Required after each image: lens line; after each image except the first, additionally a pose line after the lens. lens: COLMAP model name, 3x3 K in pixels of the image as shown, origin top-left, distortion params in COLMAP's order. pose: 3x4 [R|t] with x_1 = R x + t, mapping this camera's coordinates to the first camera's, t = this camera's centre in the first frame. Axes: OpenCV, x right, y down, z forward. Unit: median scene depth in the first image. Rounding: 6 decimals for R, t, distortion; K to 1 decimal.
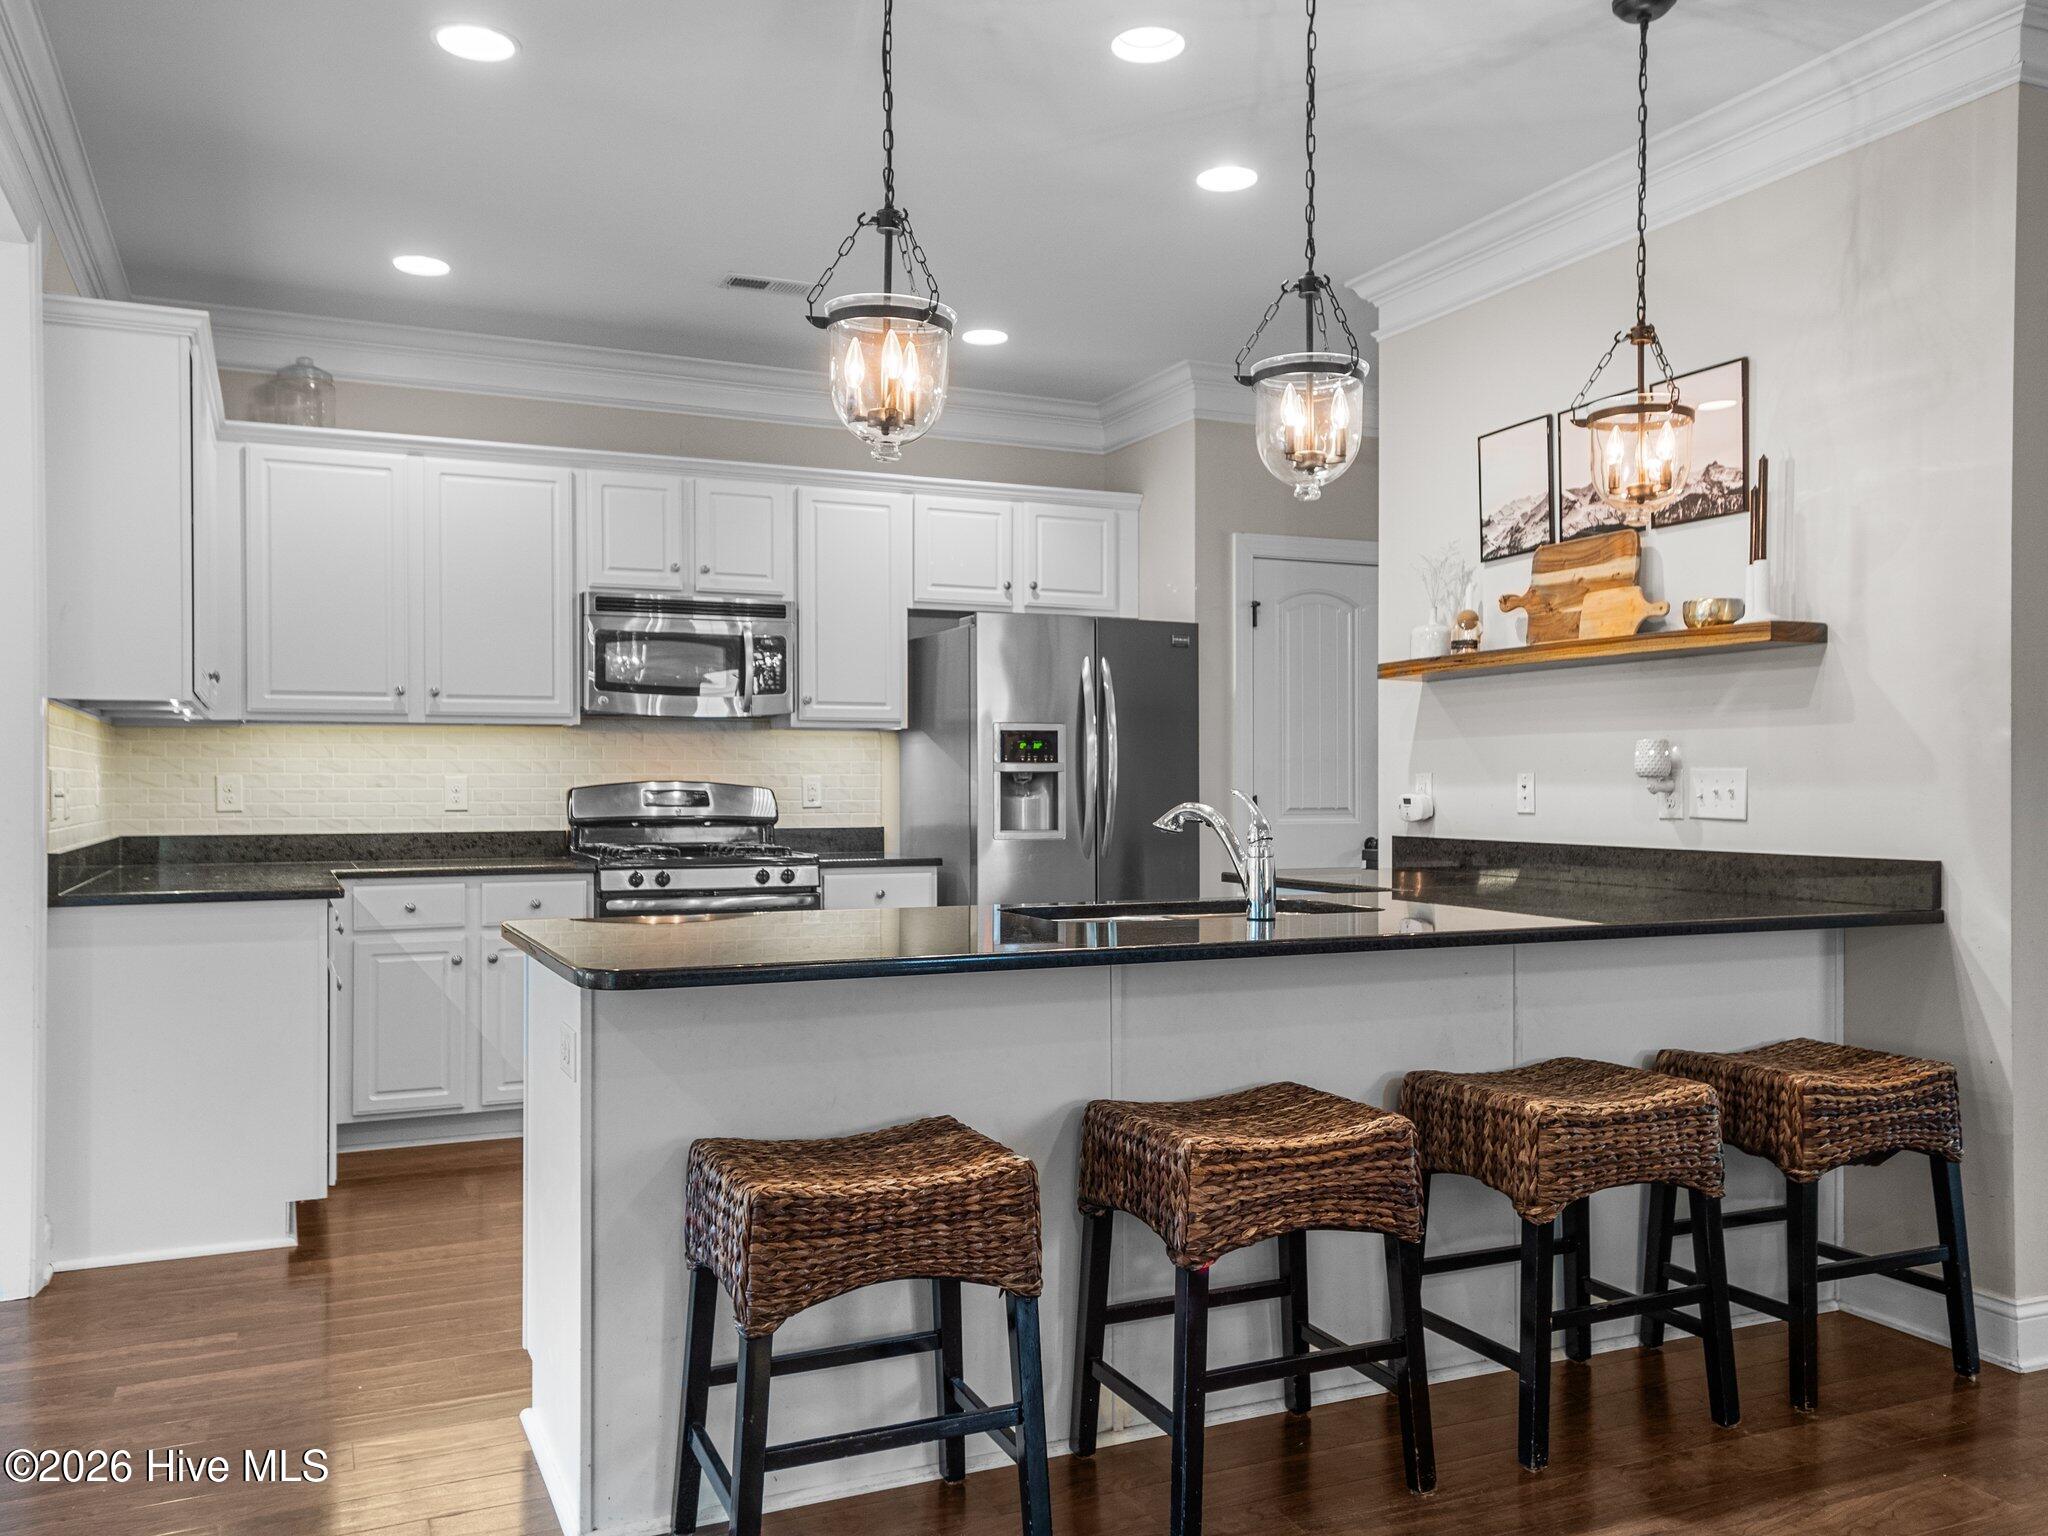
lens RADIAL K [[1582.9, 0, 1019.5], [0, 1582.9, 786.9], [0, 0, 1]] dist [0.027984, -0.013274]
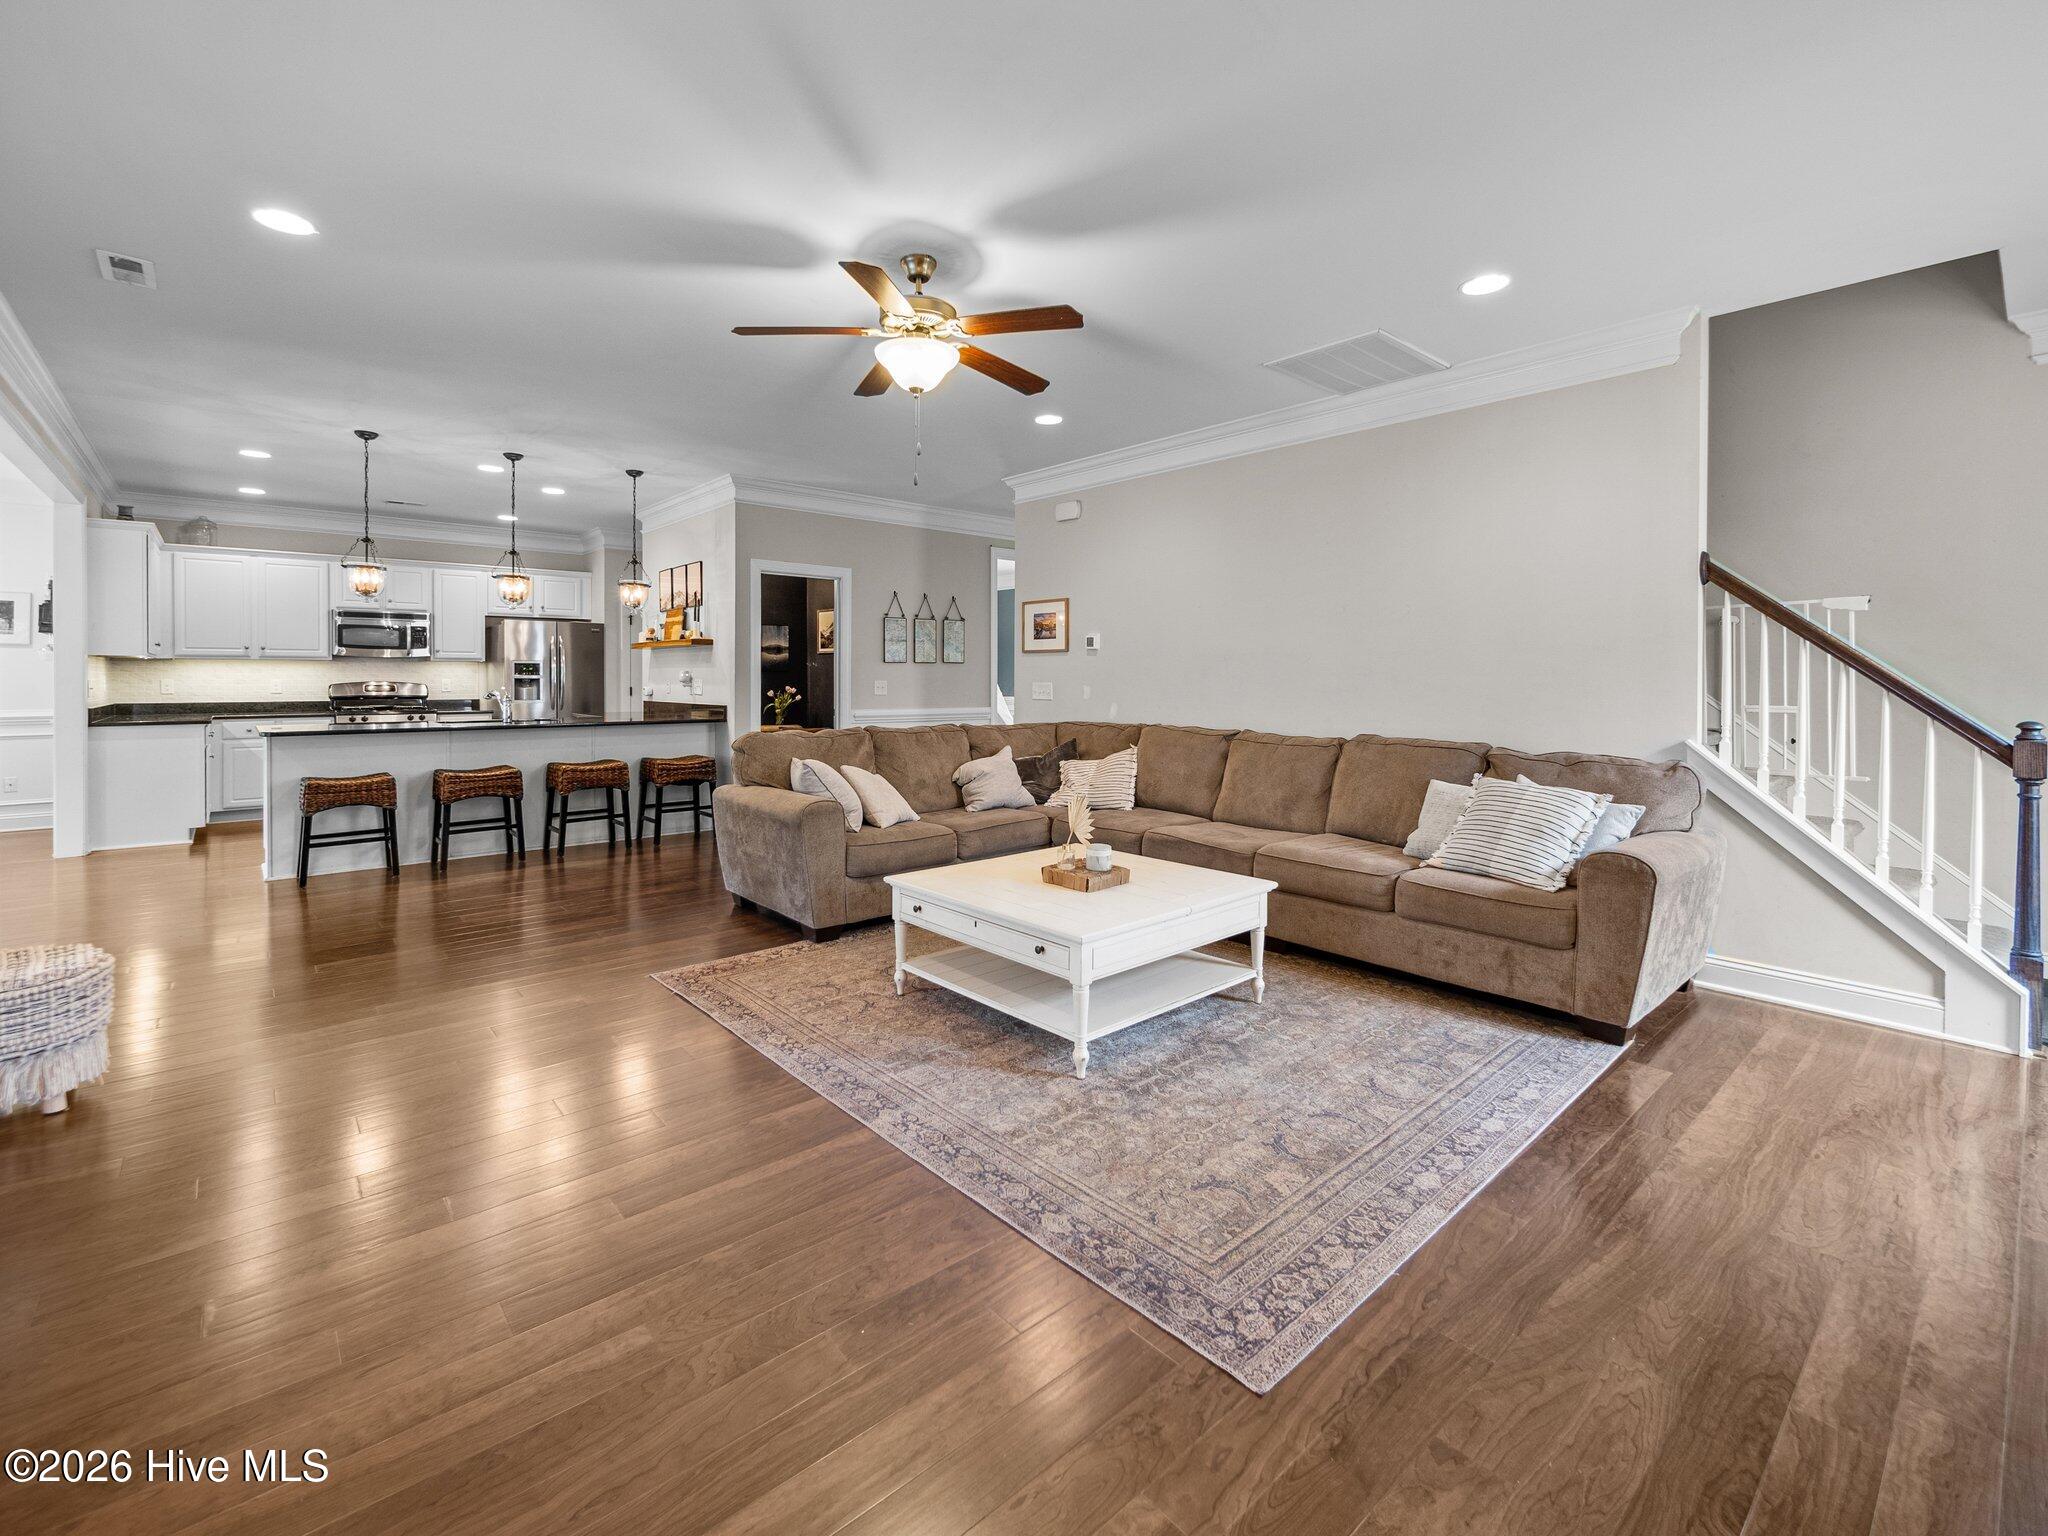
lens RADIAL K [[878.1, 0, 1012.4], [0, 878.1, 682.4], [0, 0, 1]] dist [-0.003197, 0.001007]
pose [[0.956815, -0.001236, 0.290696, 0.373745], [0.000058, 0.999992, 0.004061, -0.008894], [-0.290699, -0.003869, 0.956807, -0.700404]]
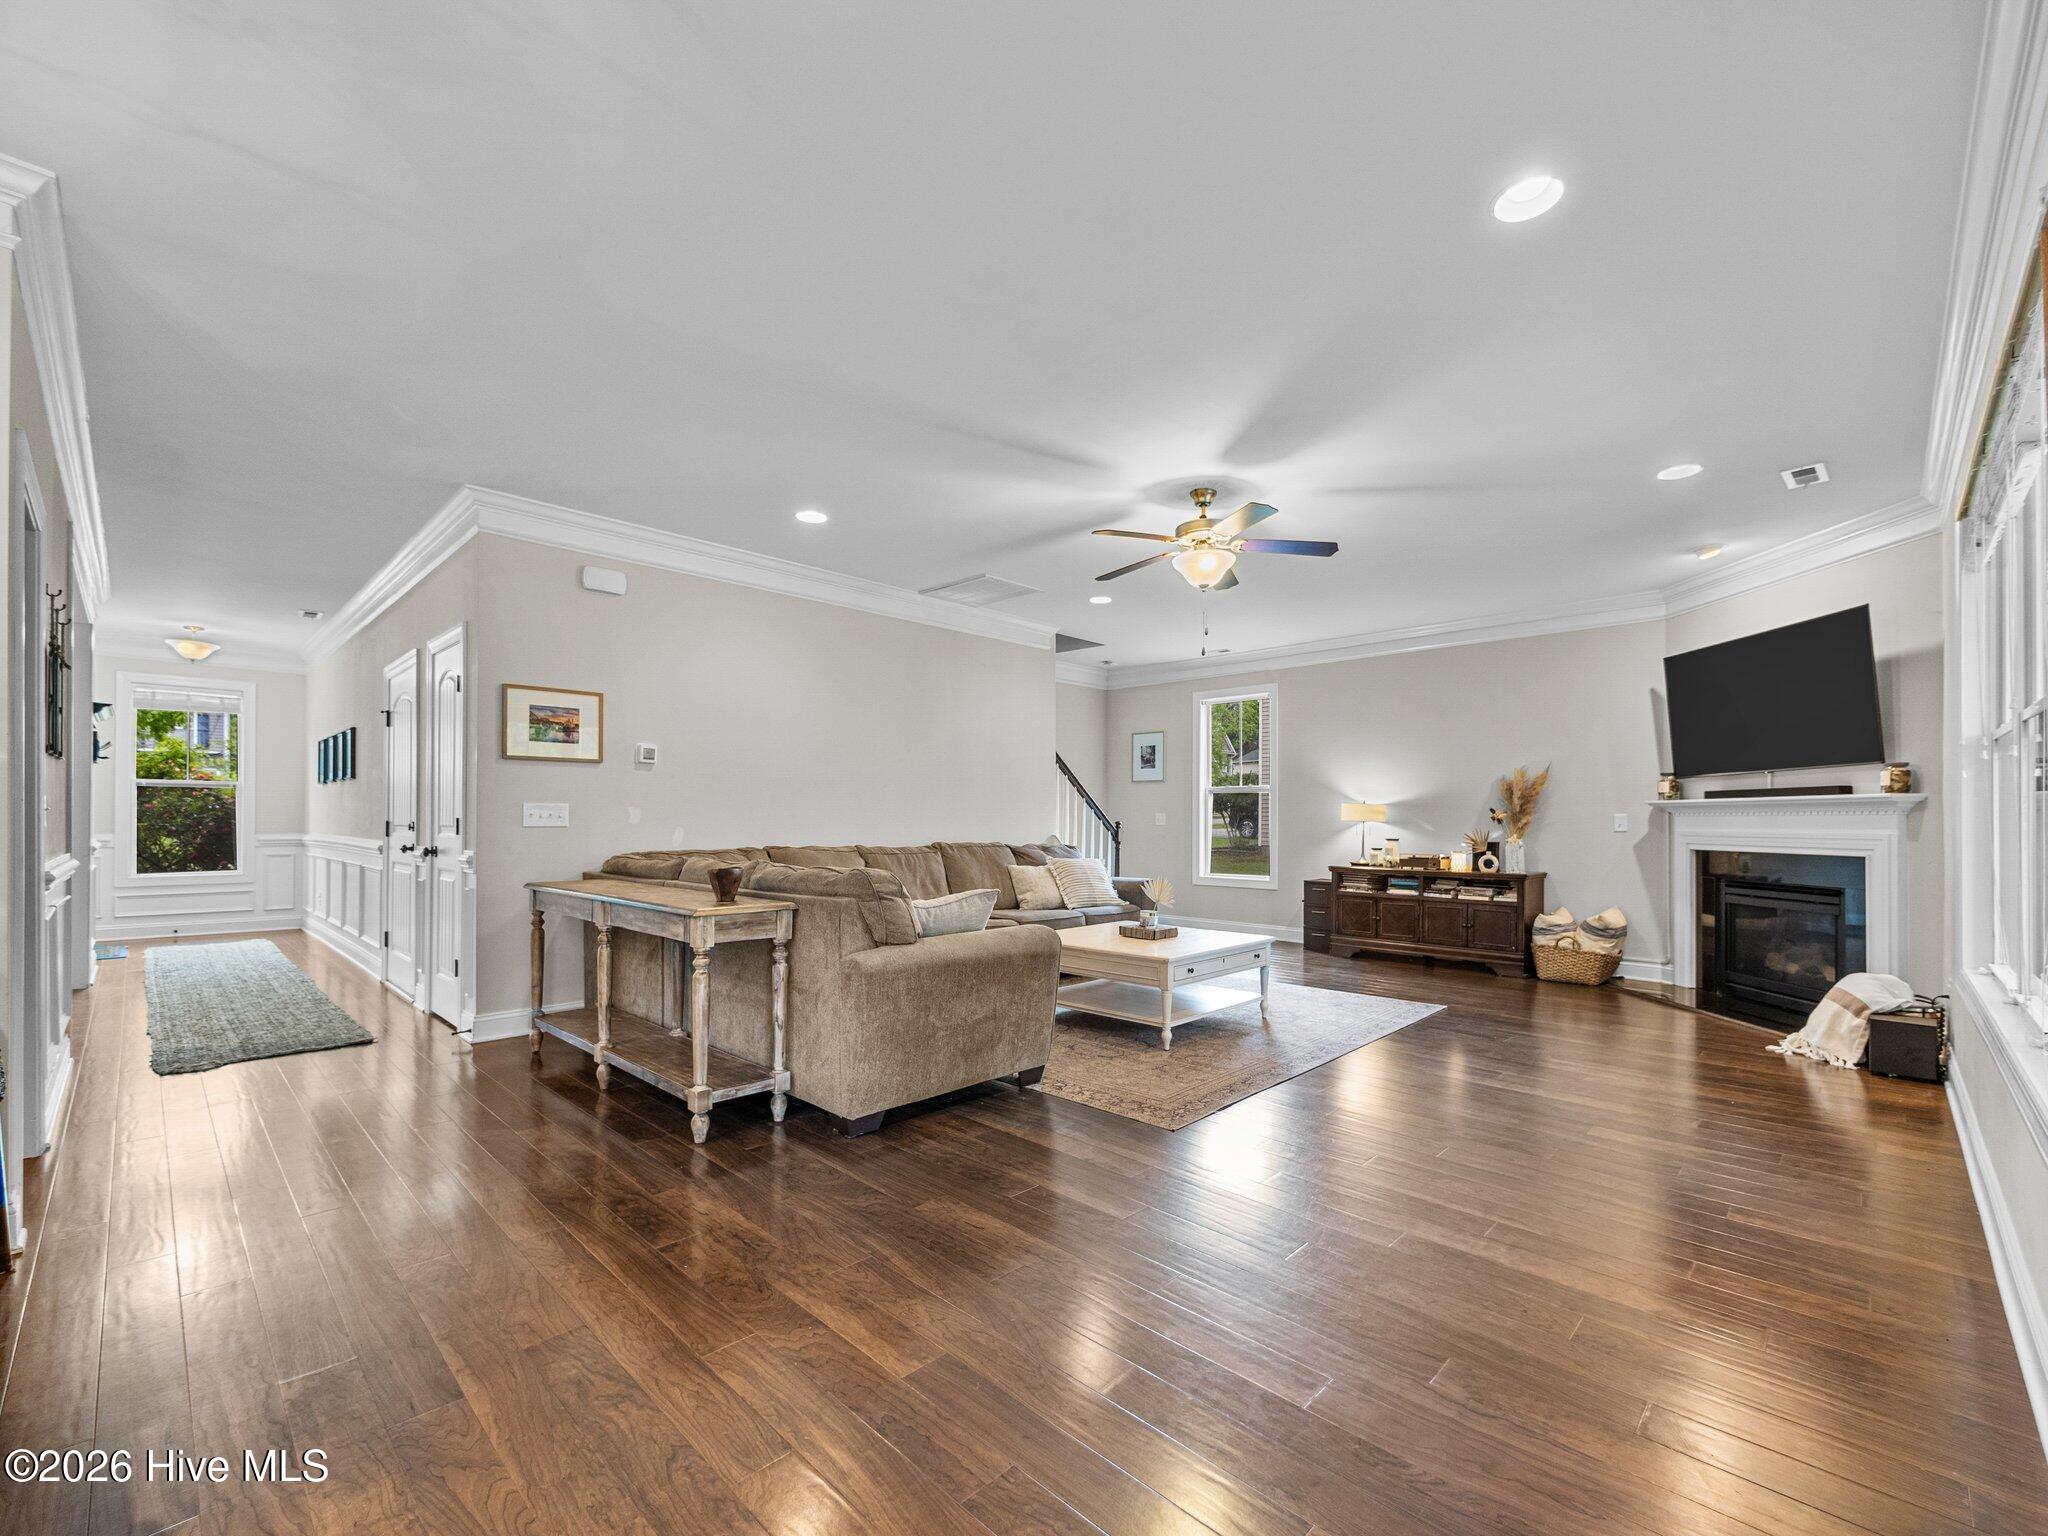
lens RADIAL K [[878.1, 0, 1015.7], [0, 878.1, 815.2], [0, 0, 1]] dist [-0.003197, 0.001007]
pose [[-0.354390, 0.001790, 0.935096, -0.179450], [-0.000537, 0.999998, -0.002118, 0.009034], [-0.935098, -0.001253, -0.354388, 0.281698]]
